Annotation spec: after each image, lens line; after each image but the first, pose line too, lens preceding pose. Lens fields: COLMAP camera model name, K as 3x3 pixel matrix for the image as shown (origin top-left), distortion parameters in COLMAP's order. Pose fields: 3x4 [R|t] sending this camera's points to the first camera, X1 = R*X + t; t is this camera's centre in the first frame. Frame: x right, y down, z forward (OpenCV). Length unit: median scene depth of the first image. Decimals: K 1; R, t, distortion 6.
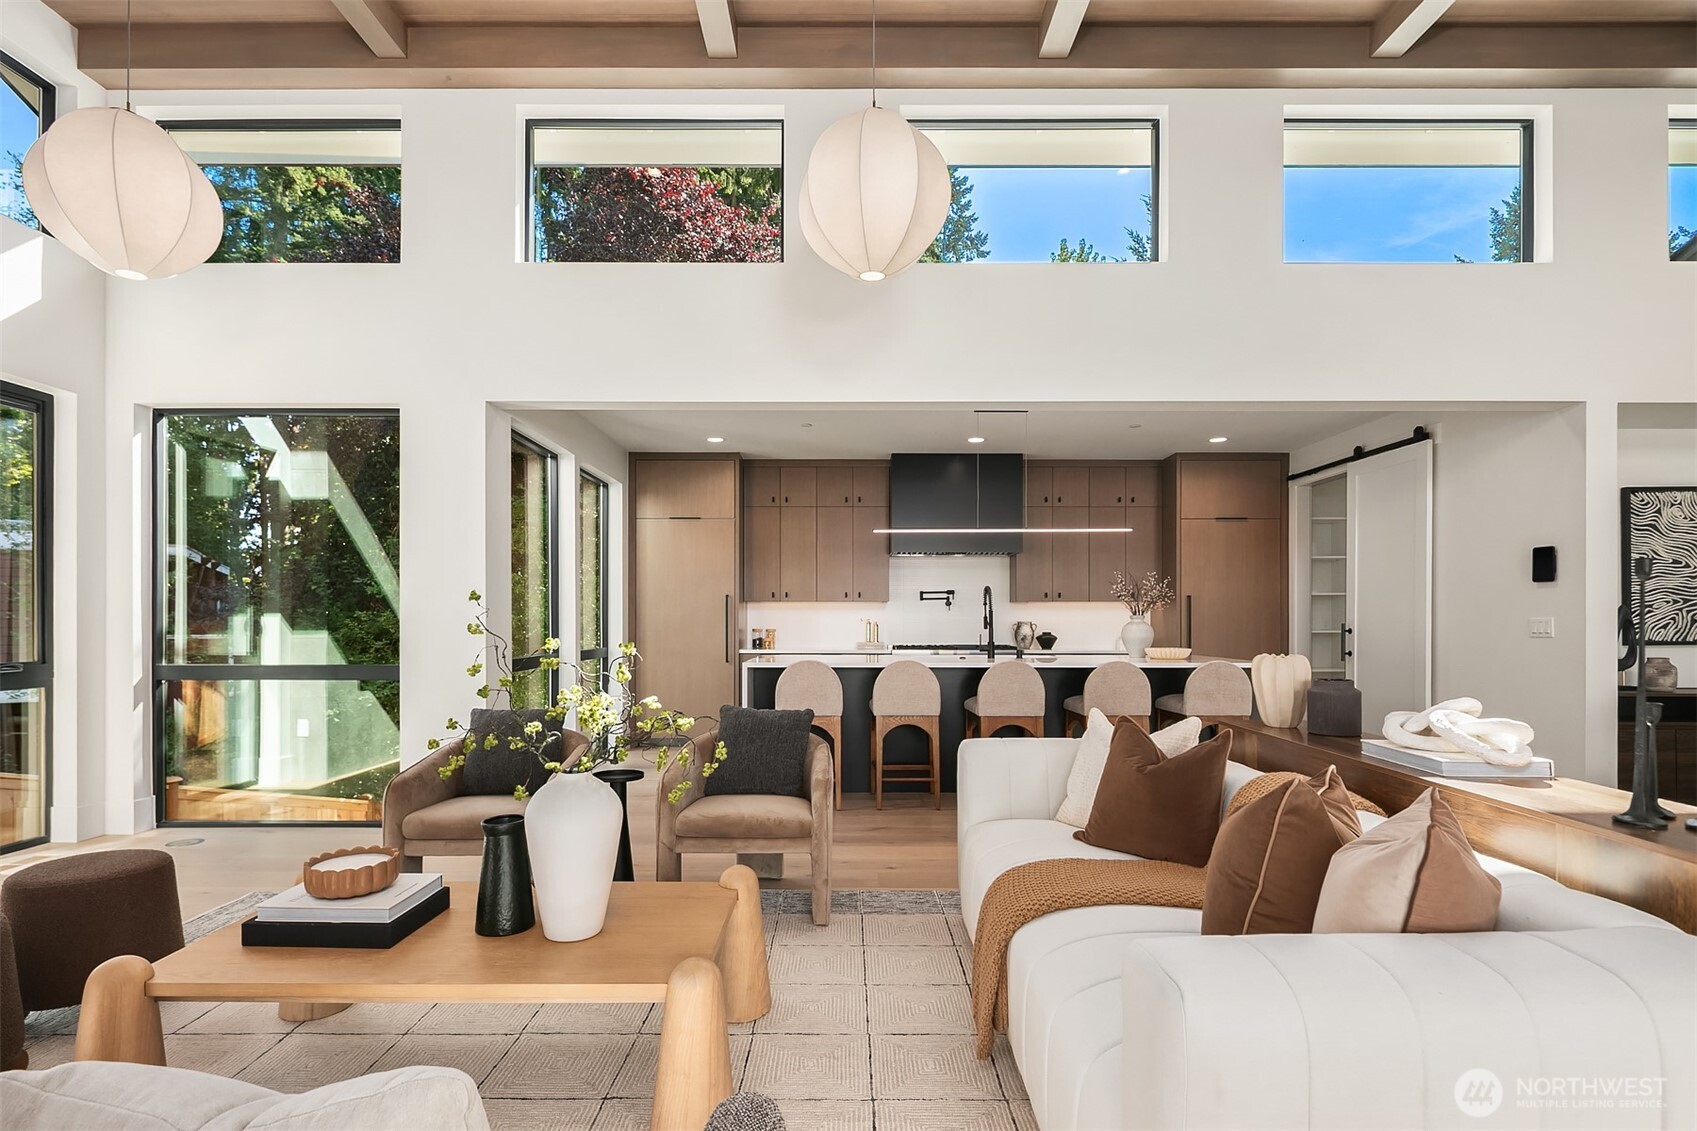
lens RADIAL K [[816.2, 0, 843.6], [0, 816.2, 613.3], [0, 0, 1]] dist [-0.000770, -0.000004]
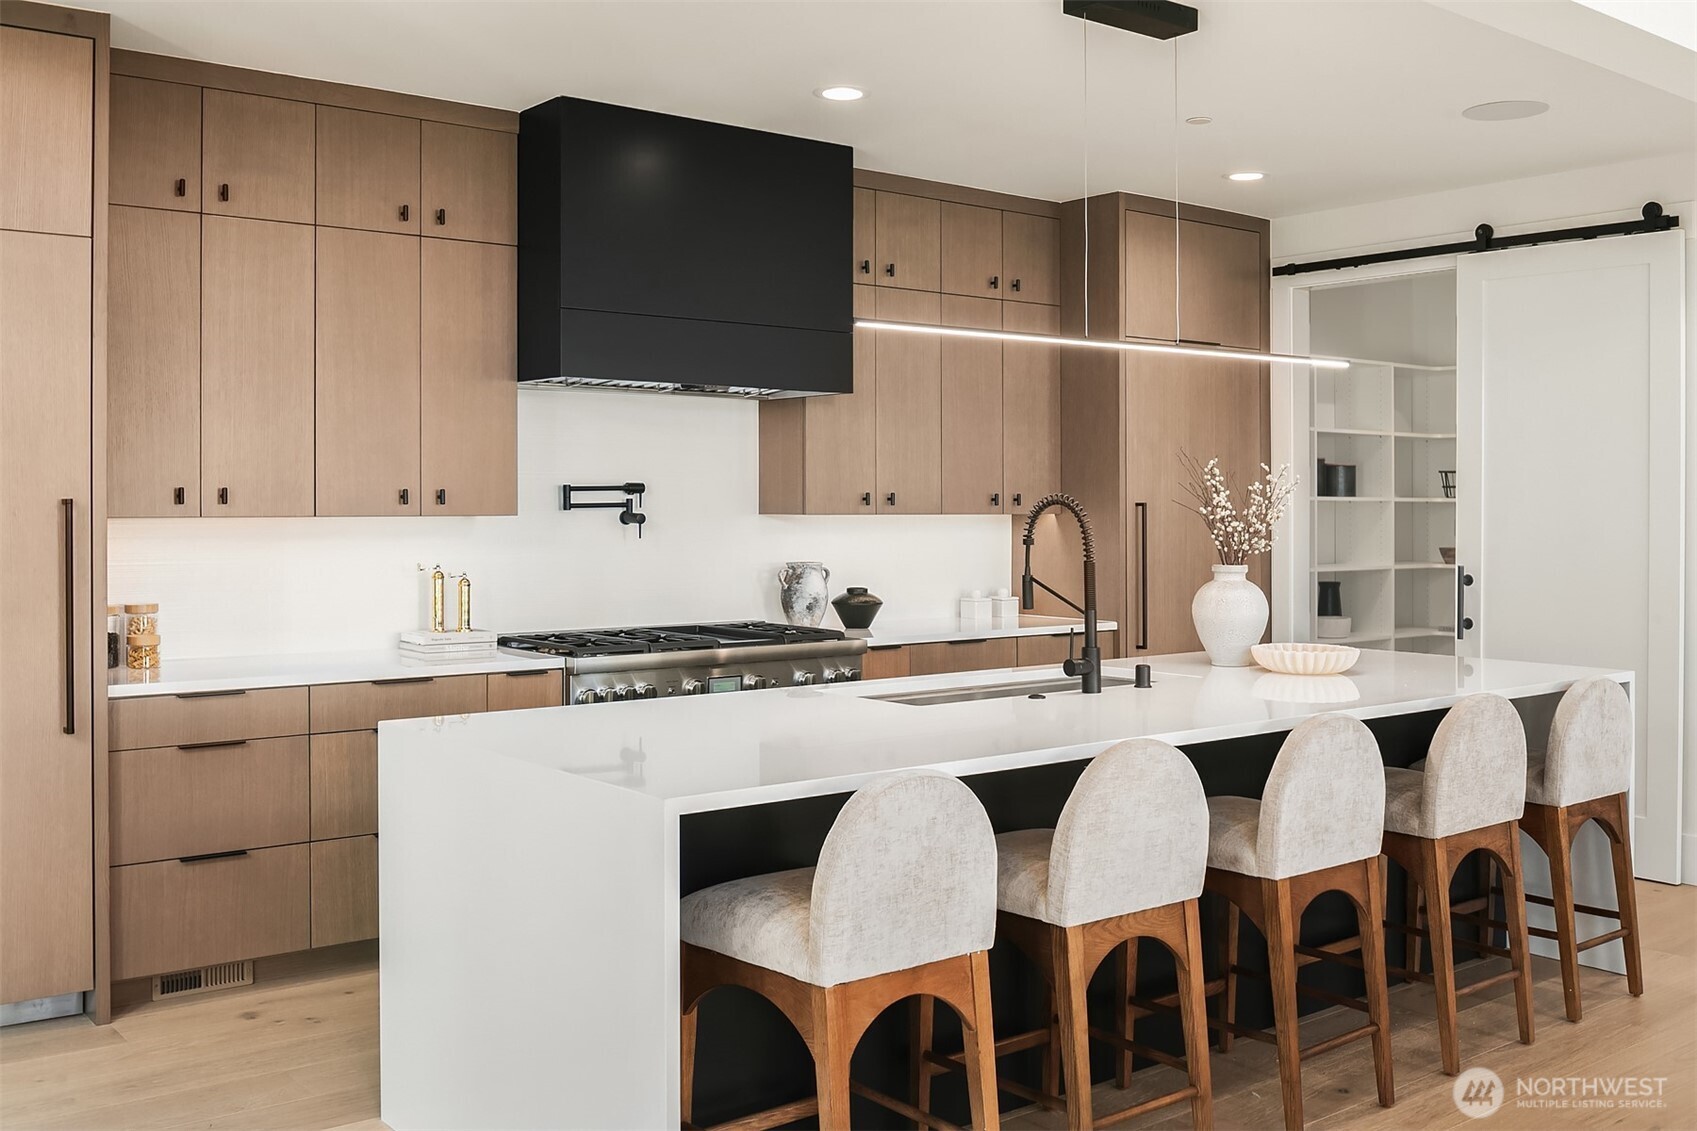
lens RADIAL K [[1643.4, 0, 808.0], [0, 1643.4, 474.1], [0, 0, 1]] dist [-0.034287, 0.000000]
pose [[0.783418, 0.012255, 0.621375, -0.287357], [-0.006410, 0.999912, -0.011639, -0.024831], [-0.621463, 0.005135, 0.783427, 0.367538]]
